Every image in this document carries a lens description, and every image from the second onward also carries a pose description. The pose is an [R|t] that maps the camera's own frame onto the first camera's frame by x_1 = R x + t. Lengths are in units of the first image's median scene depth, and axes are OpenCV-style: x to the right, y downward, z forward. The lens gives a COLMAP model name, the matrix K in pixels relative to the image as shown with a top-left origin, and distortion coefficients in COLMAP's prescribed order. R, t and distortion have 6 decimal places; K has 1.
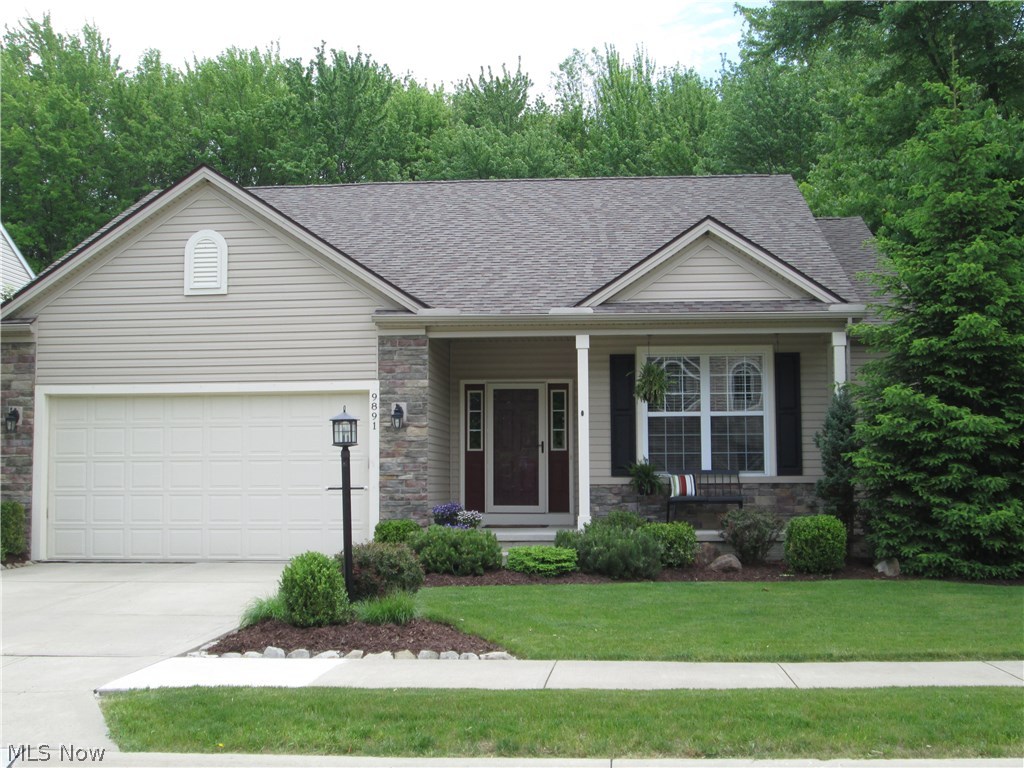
lens RADIAL K [[1316.7, 0, 512.0], [0, 1316.7, 384.0], [0, 0, 1]] dist [-0.111812, 0.027803]
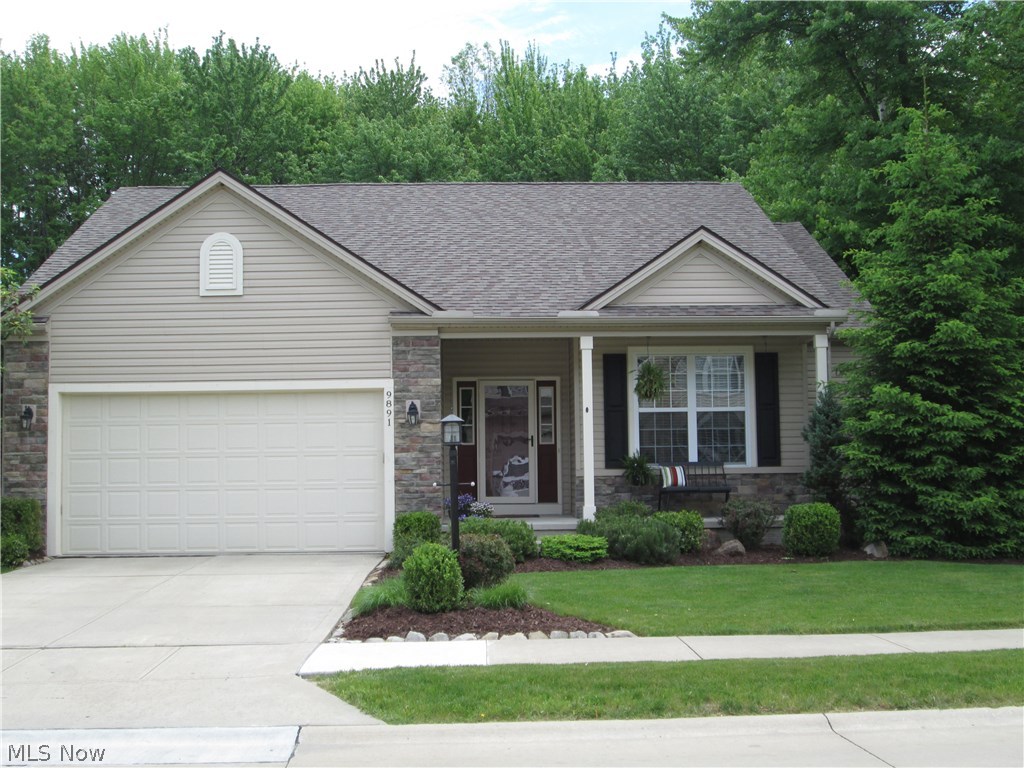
lens RADIAL K [[1316.7, 0, 512.0], [0, 1316.7, 384.0], [0, 0, 1]] dist [-0.111812, 0.027803]
pose [[0.993372, -0.000865, 0.114943, -0.125480], [-0.000228, 0.999955, 0.009487, -0.008538], [-0.114946, -0.009451, 0.993327, -0.051302]]
